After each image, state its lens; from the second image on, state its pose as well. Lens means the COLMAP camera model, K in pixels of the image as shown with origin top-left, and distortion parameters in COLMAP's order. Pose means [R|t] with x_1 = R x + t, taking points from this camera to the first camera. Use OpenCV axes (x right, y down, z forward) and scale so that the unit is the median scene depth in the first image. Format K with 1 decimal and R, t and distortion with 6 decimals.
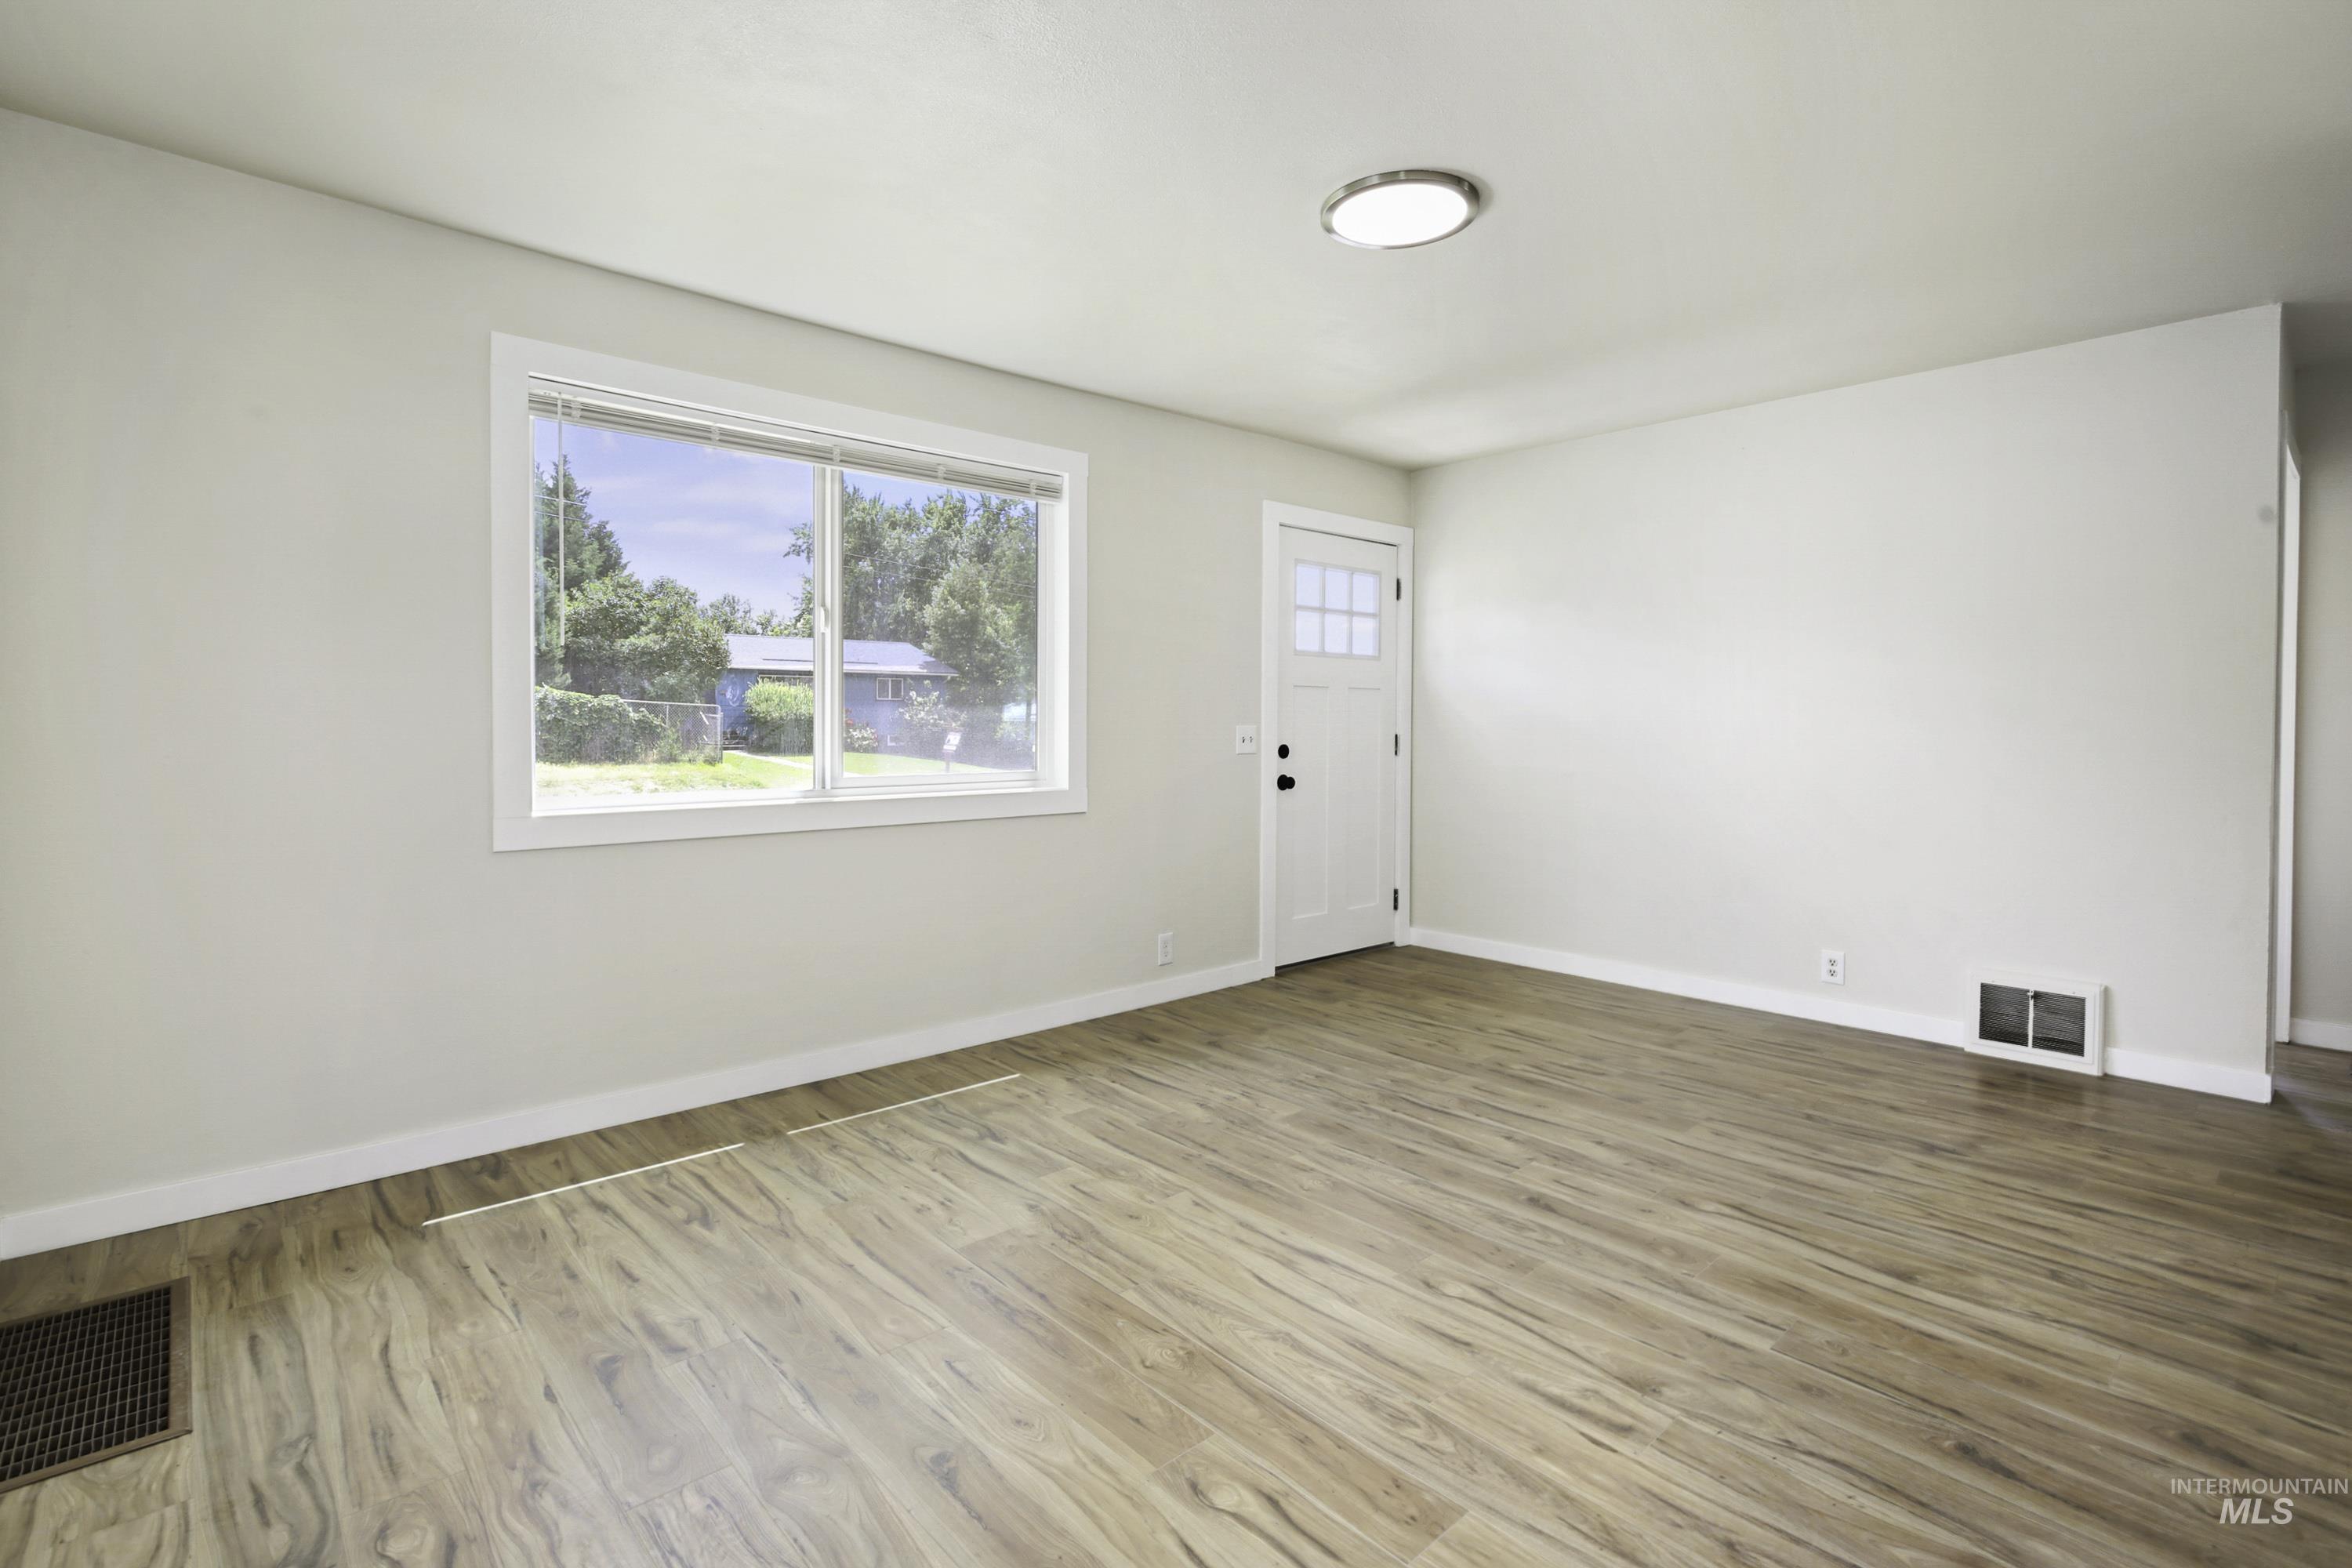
lens RADIAL K [[1139.6, 0, 1183.9], [0, 1139.6, 749.2], [0, 0, 1]] dist [-0.001050, -0.000176]
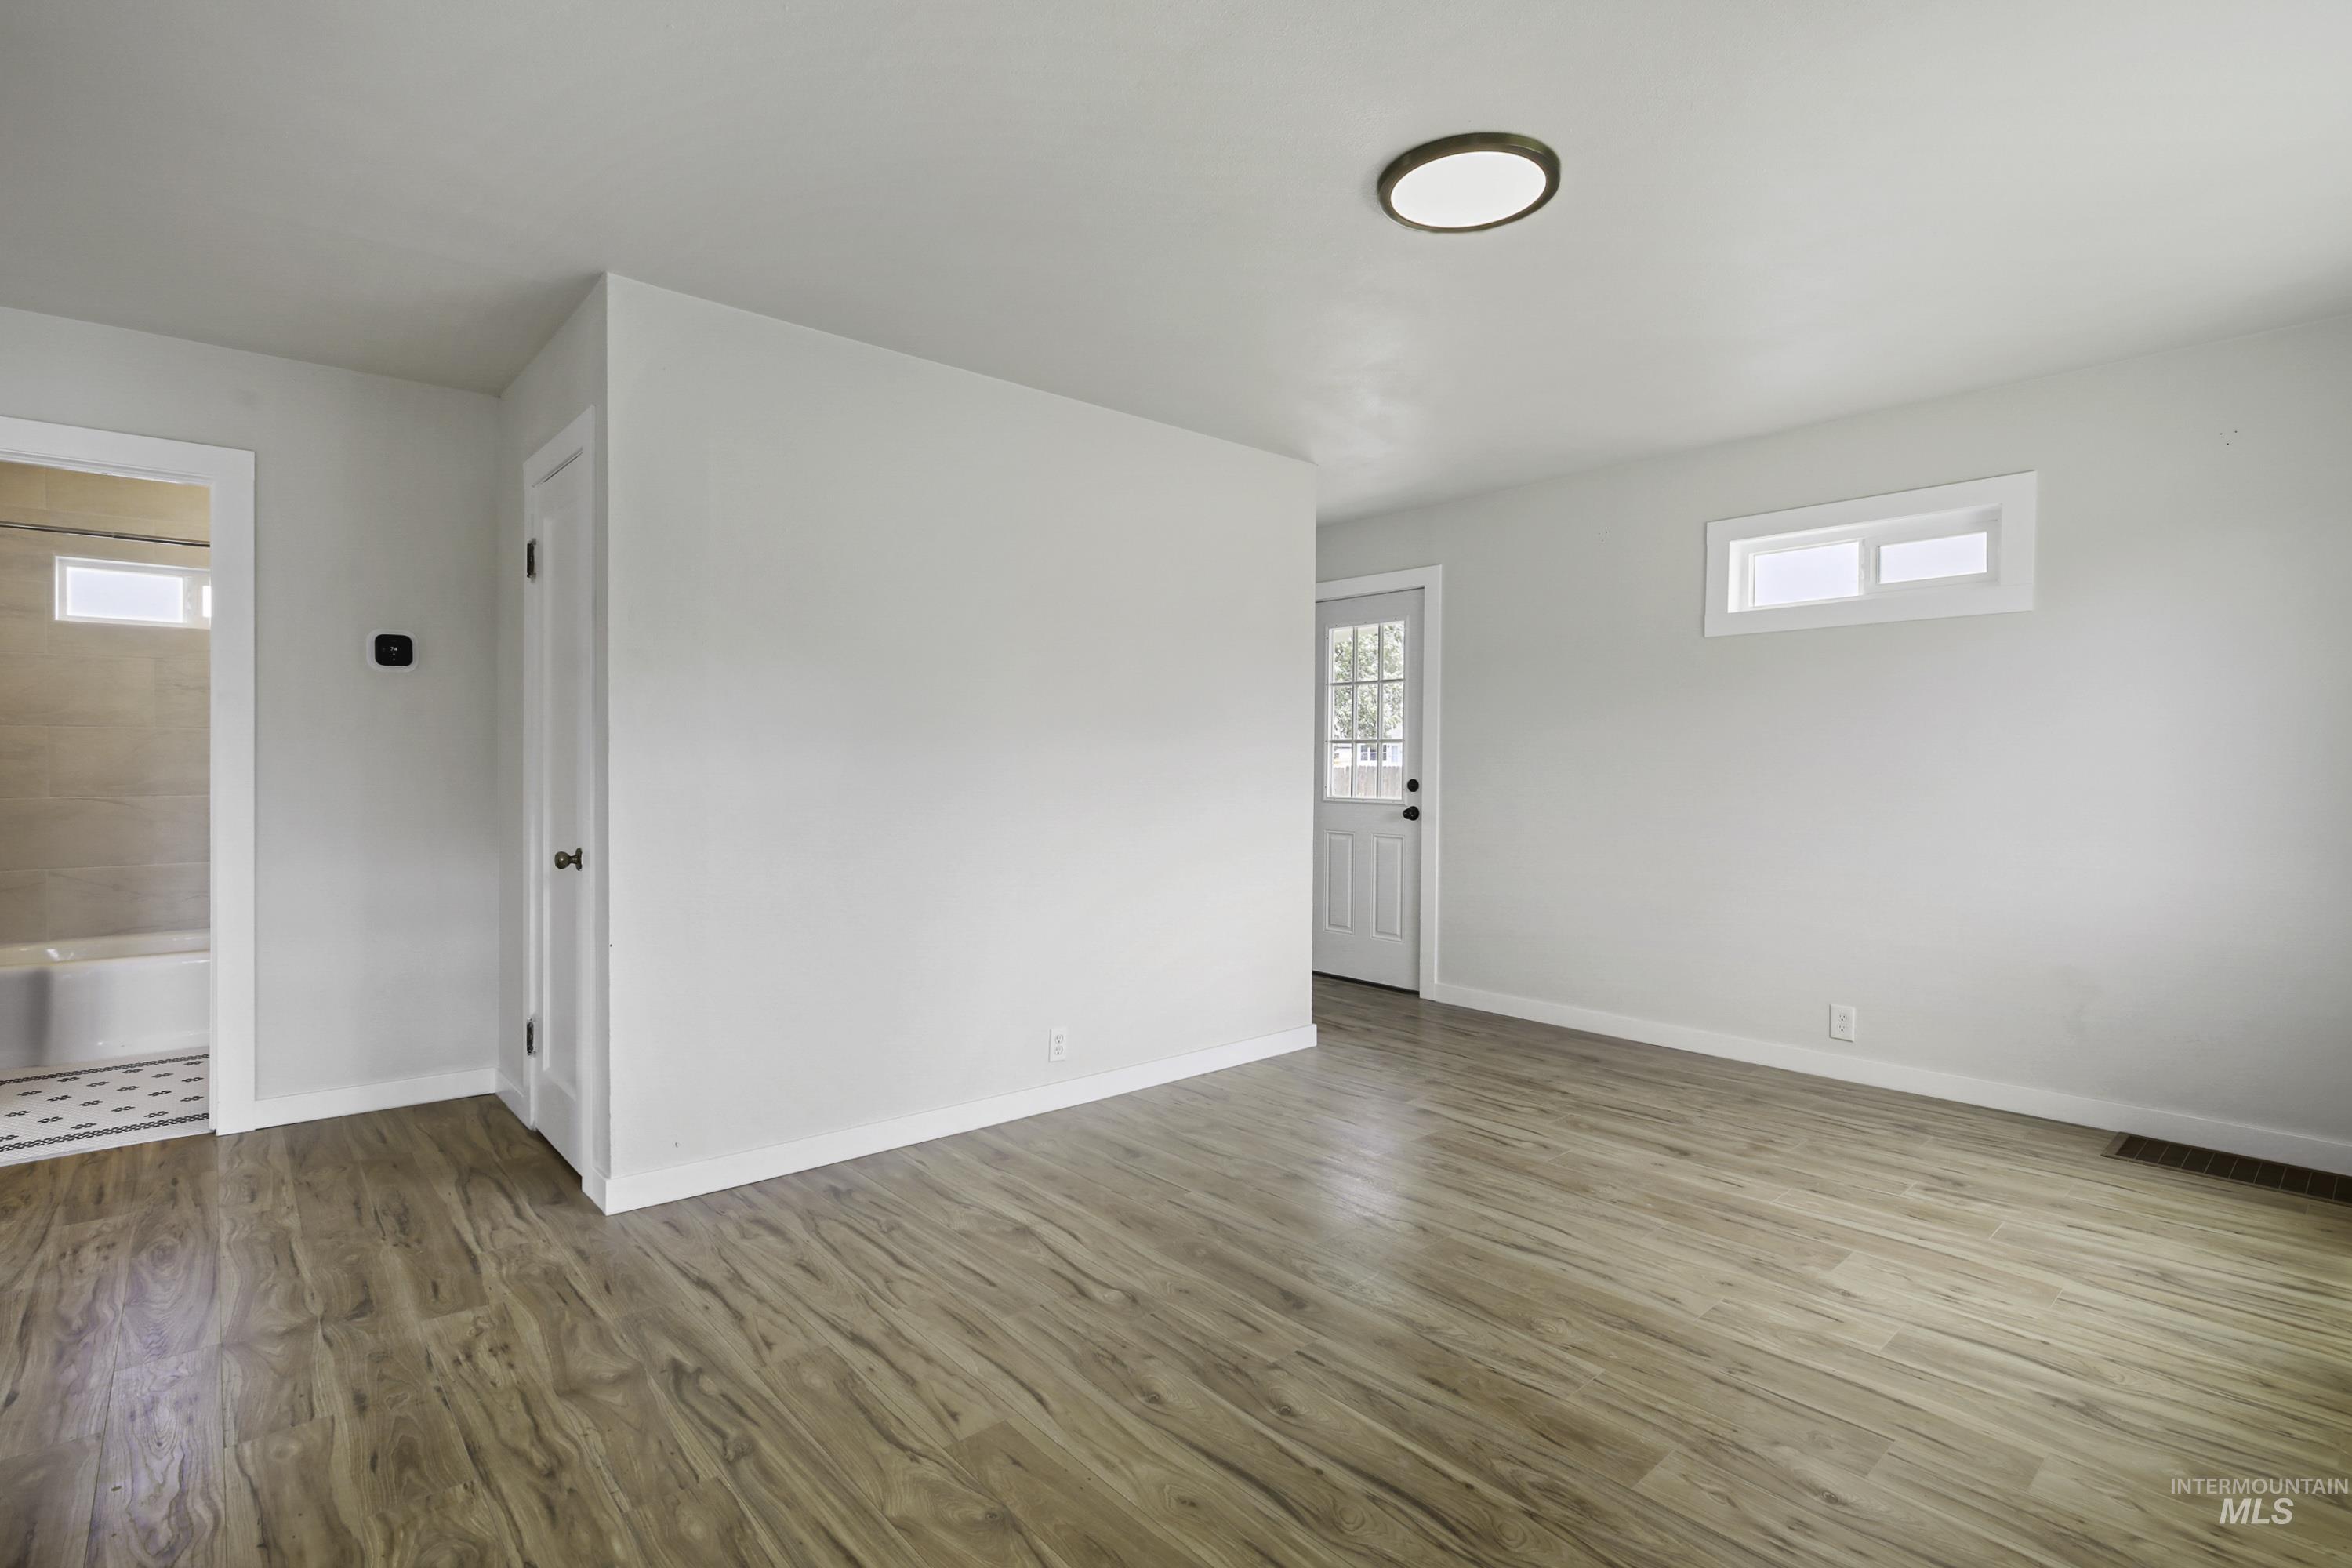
lens RADIAL K [[1139.6, 0, 1183.9], [0, 1139.6, 749.2], [0, 0, 1]] dist [-0.001050, -0.000176]
pose [[-0.999743, -0.008111, 0.021181, 0.375505], [-0.007660, 0.999744, 0.021289, -0.055693], [-0.021349, 0.021121, -0.999549, 1.851174]]
